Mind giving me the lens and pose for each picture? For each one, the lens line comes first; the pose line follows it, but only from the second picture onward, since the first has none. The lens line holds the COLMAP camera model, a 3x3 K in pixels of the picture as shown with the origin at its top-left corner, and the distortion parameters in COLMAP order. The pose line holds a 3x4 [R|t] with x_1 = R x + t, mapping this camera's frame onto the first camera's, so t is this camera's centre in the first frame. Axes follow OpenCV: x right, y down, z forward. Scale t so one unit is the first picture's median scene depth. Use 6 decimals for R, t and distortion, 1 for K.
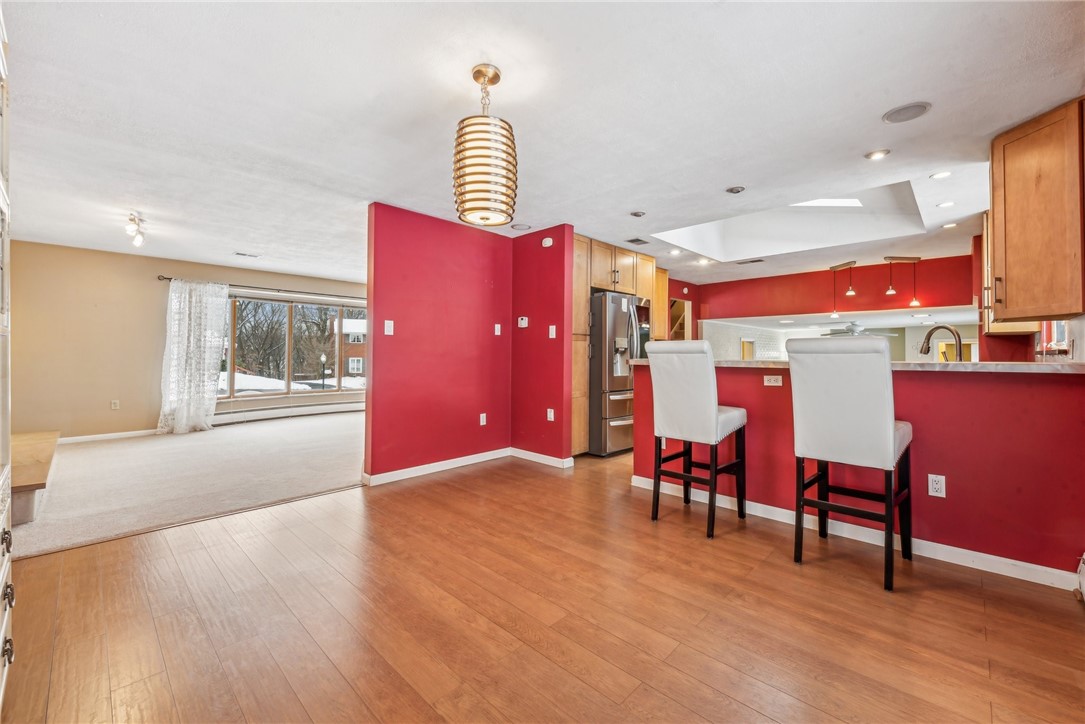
lens RADIAL K [[434.1, 0, 542.5], [0, 434.1, 362.0], [0, 0, 1]] dist [0.001333, 0.000001]
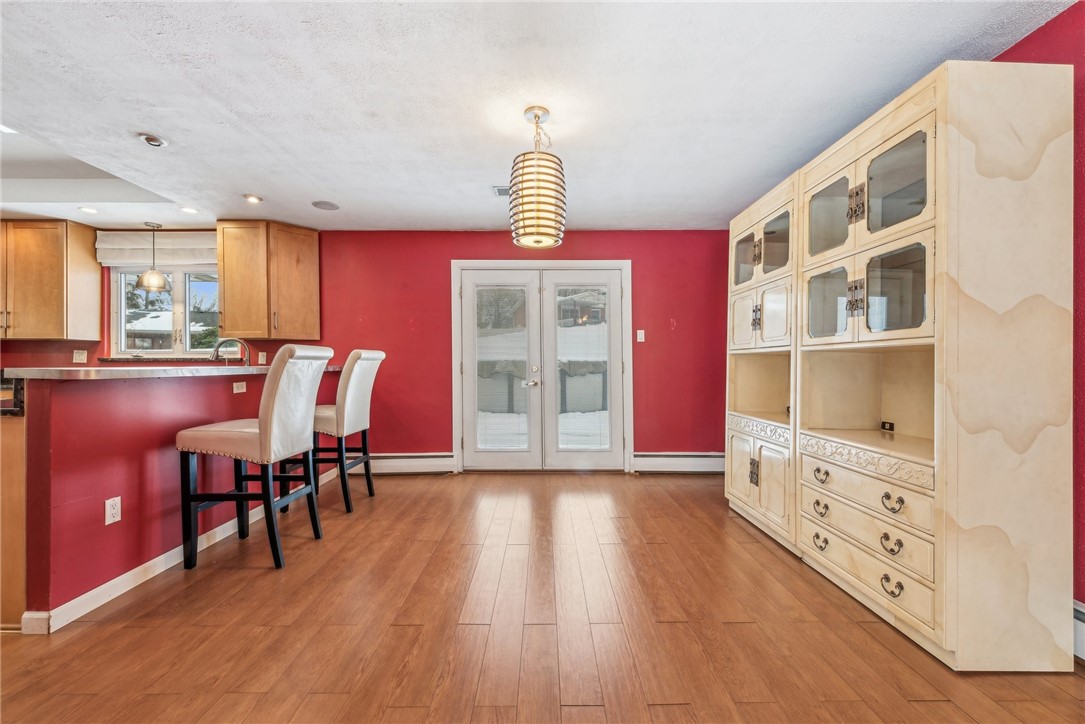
lens RADIAL K [[425.5, 0, 542.5], [0, 425.5, 362.0], [0, 0, 1]] dist [0.002886, 0.000316]
pose [[-0.689699, -0.002464, 0.724092, -0.808028], [0.007024, 0.999924, 0.010094, -0.023736], [-0.724062, 0.012048, -0.689629, 1.483456]]
